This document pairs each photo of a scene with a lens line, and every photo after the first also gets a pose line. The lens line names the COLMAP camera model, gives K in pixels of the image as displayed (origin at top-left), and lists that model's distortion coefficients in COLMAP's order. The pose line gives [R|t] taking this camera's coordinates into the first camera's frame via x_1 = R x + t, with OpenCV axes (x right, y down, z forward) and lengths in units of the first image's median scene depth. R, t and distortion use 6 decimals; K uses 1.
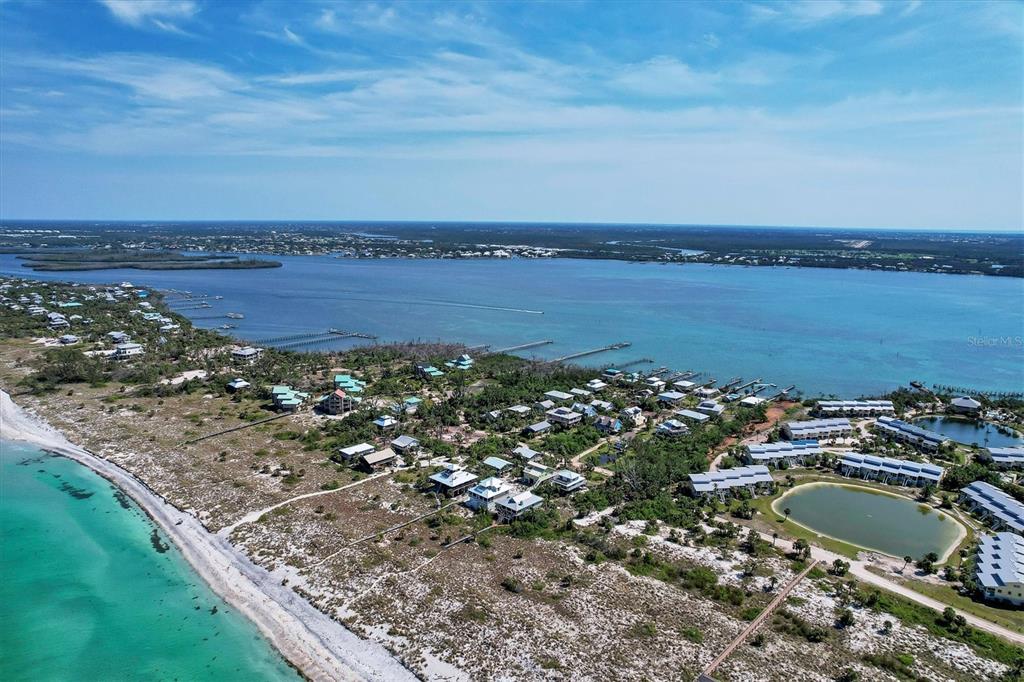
lens RADIAL K [[651.6, 0, 509.4], [0, 651.6, 356.0], [0, 0, 1]] dist [-0.078694, 0.070561]
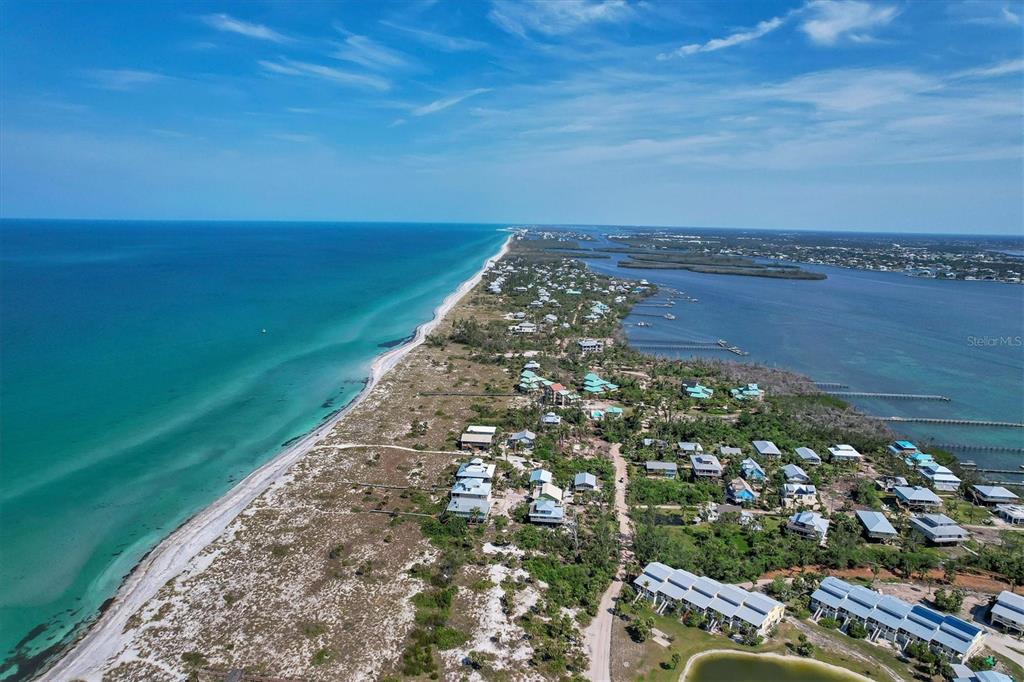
lens RADIAL K [[651.6, 0, 509.4], [0, 651.6, 356.0], [0, 0, 1]] dist [-0.078694, 0.070561]
pose [[0.596639, 0.164114, -0.785550, 0.792015], [-0.177087, 0.981661, 0.070585, -0.080967], [0.782727, 0.096997, 0.614760, 0.421025]]
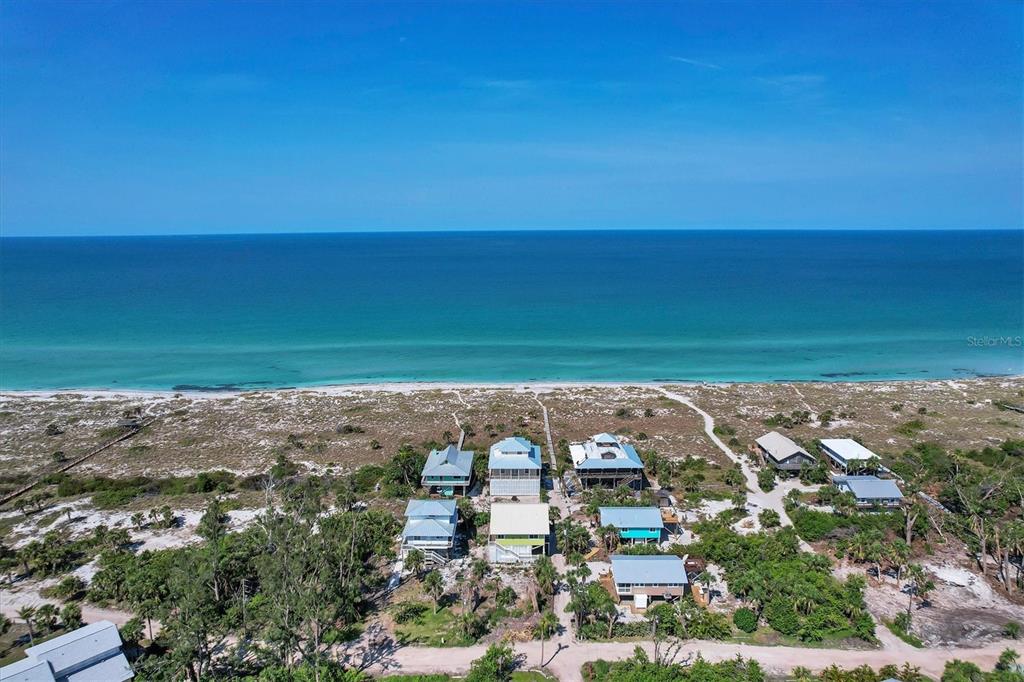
lens RADIAL K [[651.6, 0, 509.4], [0, 651.6, 356.0], [0, 0, 1]] dist [-0.078694, 0.070561]
pose [[-0.733520, 0.127174, -0.667664, 0.355181], [-0.141442, 0.932269, 0.332969, -0.067788], [0.664787, 0.338675, -0.665851, 1.393711]]
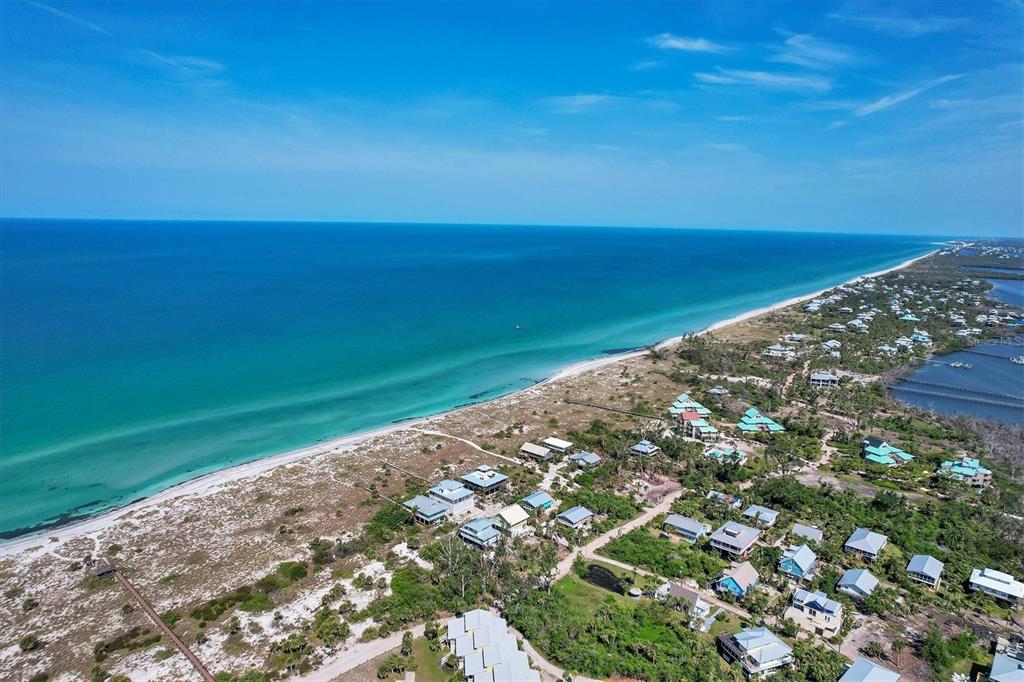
lens RADIAL K [[651.6, 0, 509.4], [0, 651.6, 356.0], [0, 0, 1]] dist [-0.078694, 0.070561]
pose [[0.025290, 0.194988, -0.980480, 0.948989], [-0.226860, 0.956324, 0.184333, -0.206854], [0.973599, 0.217769, 0.068420, 1.008990]]
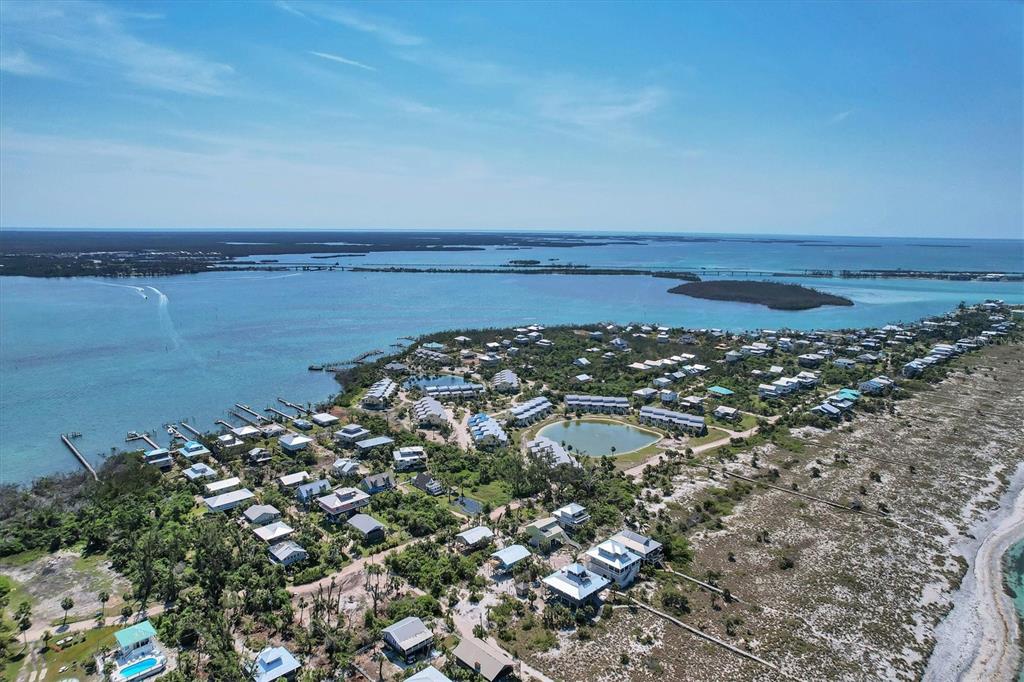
lens RADIAL K [[651.6, 0, 509.4], [0, 651.6, 356.0], [0, 0, 1]] dist [-0.078694, 0.070561]
pose [[0.044650, -0.204589, 0.977829, -0.817321], [0.195774, 0.961618, 0.192258, -0.231975], [-0.979632, 0.182849, 0.082990, 1.051825]]
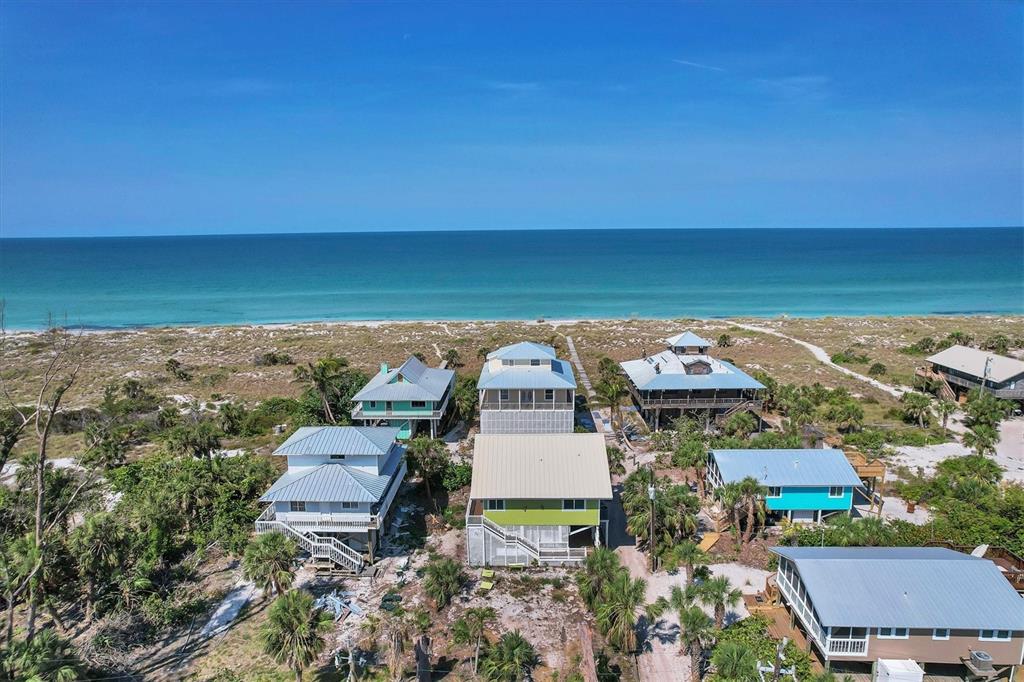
lens RADIAL K [[651.6, 0, 509.4], [0, 651.6, 356.0], [0, 0, 1]] dist [-0.078694, 0.070561]
pose [[-0.741461, 0.127369, -0.658796, 0.191643], [-0.135954, 0.932937, 0.333384, 0.095631], [0.657078, 0.336758, -0.674420, 1.248627]]
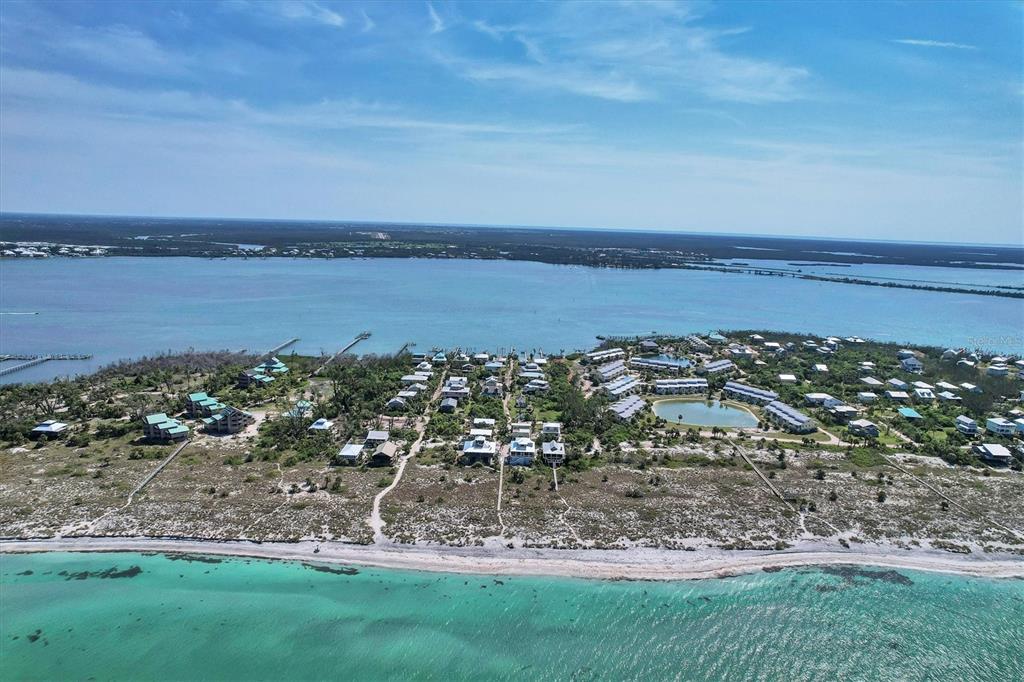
lens RADIAL K [[651.6, 0, 509.4], [0, 651.6, 356.0], [0, 0, 1]] dist [-0.078694, 0.070561]
pose [[0.741959, -0.123417, 0.658988, -0.850322], [0.116052, 0.991715, 0.055067, -0.032171], [-0.660325, 0.035619, 0.750135, 0.111744]]
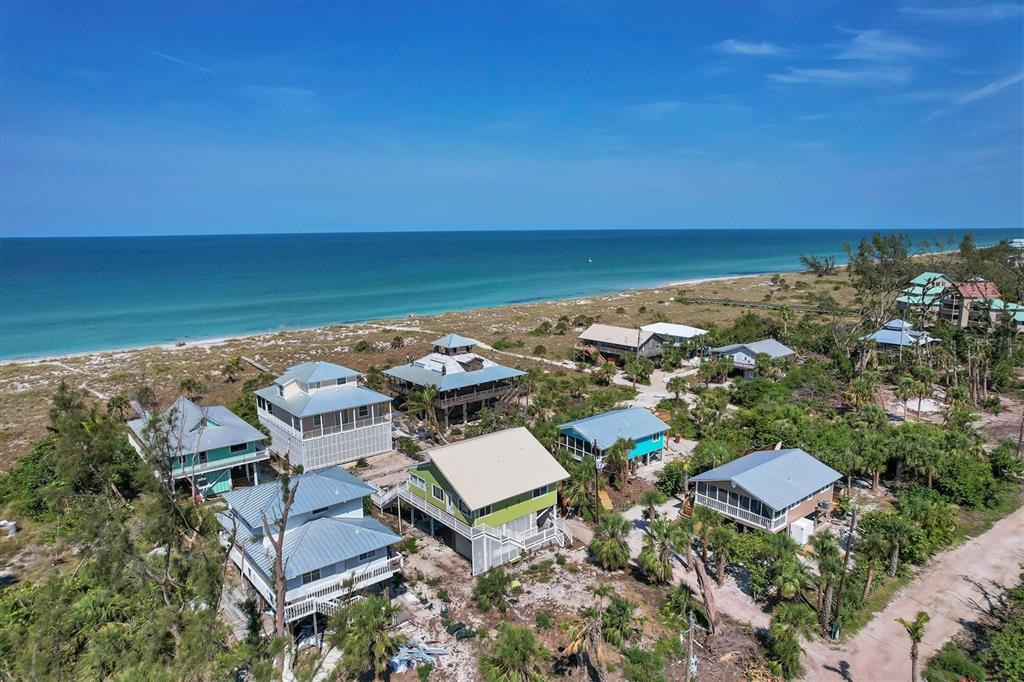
lens RADIAL K [[651.6, 0, 509.4], [0, 651.6, 356.0], [0, 0, 1]] dist [-0.078694, 0.070561]
pose [[-0.118627, 0.182381, -0.976045, 0.259085], [-0.198778, 0.958726, 0.203304, 0.112921], [0.972839, 0.218134, -0.077477, 1.144610]]
